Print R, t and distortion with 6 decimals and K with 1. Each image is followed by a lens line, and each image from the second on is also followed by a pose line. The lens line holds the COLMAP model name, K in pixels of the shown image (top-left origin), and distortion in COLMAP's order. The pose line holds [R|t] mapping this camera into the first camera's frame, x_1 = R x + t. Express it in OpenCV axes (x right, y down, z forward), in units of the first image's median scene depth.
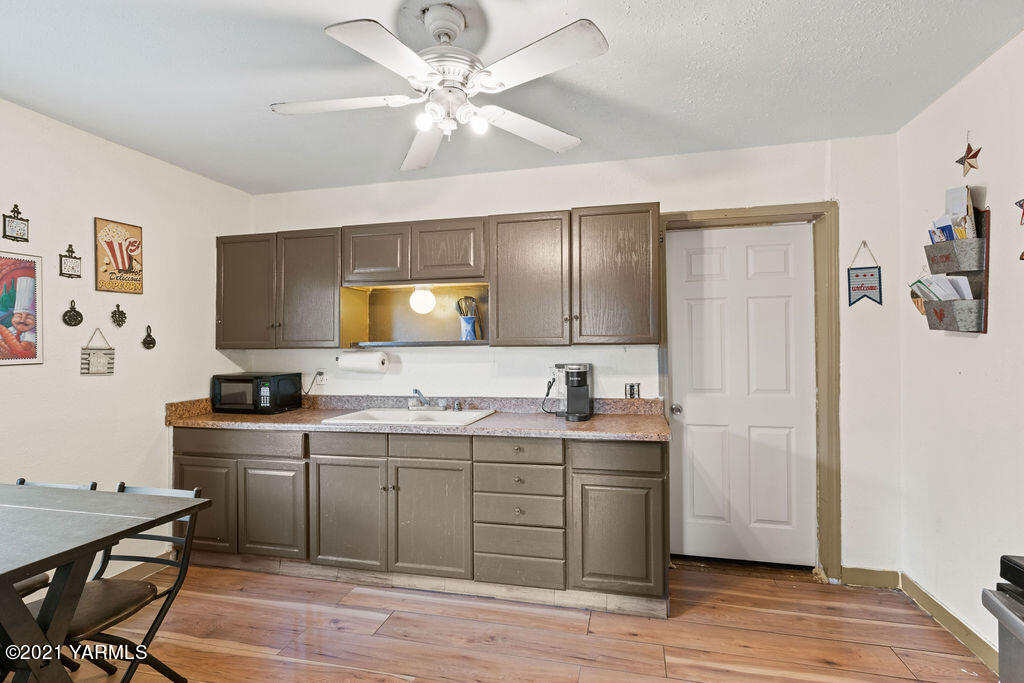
lens RADIAL K [[471.2, 0, 516.9], [0, 471.2, 338.5], [0, 0, 1]] dist [-0.005581, -0.000303]
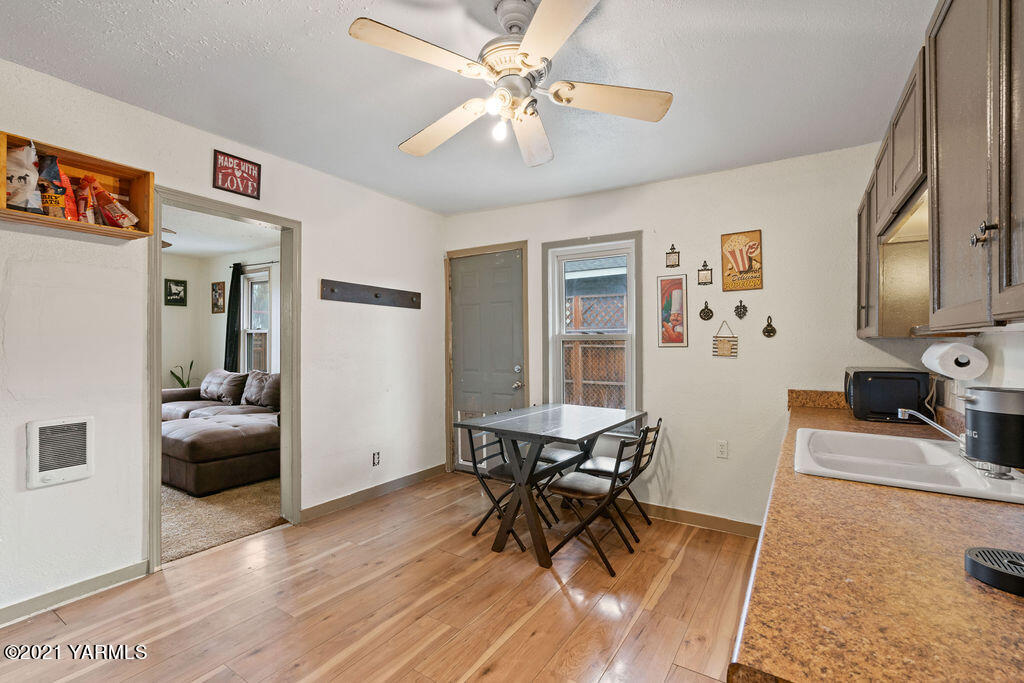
lens RADIAL K [[471.2, 0, 504.2], [0, 471.2, 343.6], [0, 0, 1]] dist [-0.005581, -0.000303]
pose [[-0.339410, 0.003643, -0.940631, 0.530685], [0.007689, 0.999970, 0.001098, 0.034962], [0.940607, -0.006860, -0.339428, 0.887490]]
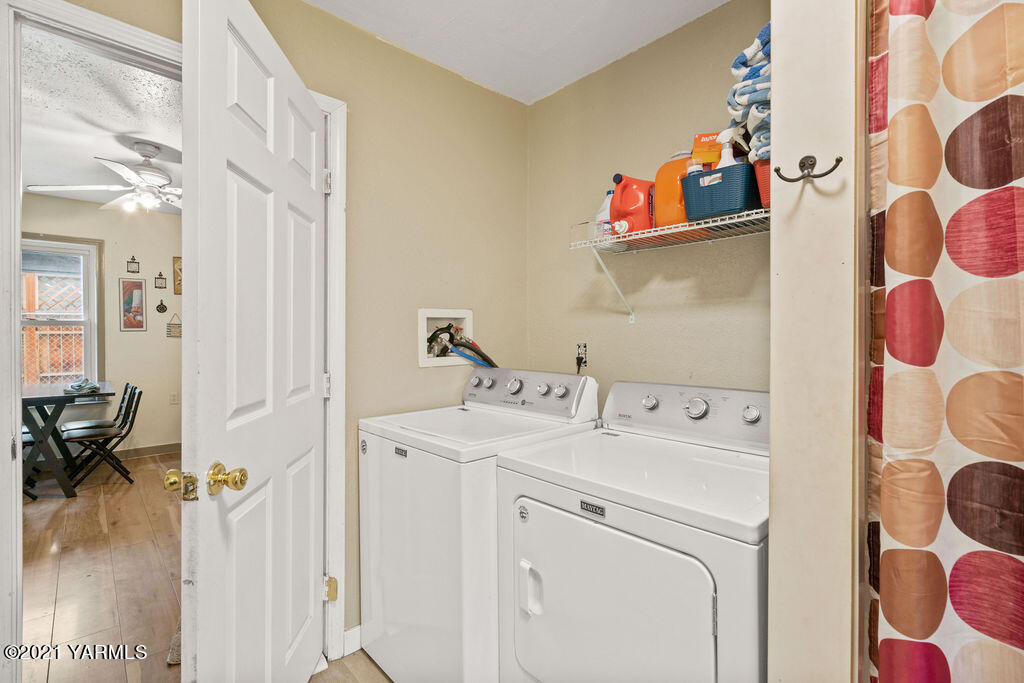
lens RADIAL K [[471.2, 0, 505.7], [0, 471.2, 332.8], [0, 0, 1]] dist [-0.005581, -0.000303]
pose [[0.813367, 0.003586, -0.581740, 1.385818], [0.003127, 0.999940, 0.010535, 0.042254], [0.581743, -0.010388, 0.813306, 0.214140]]
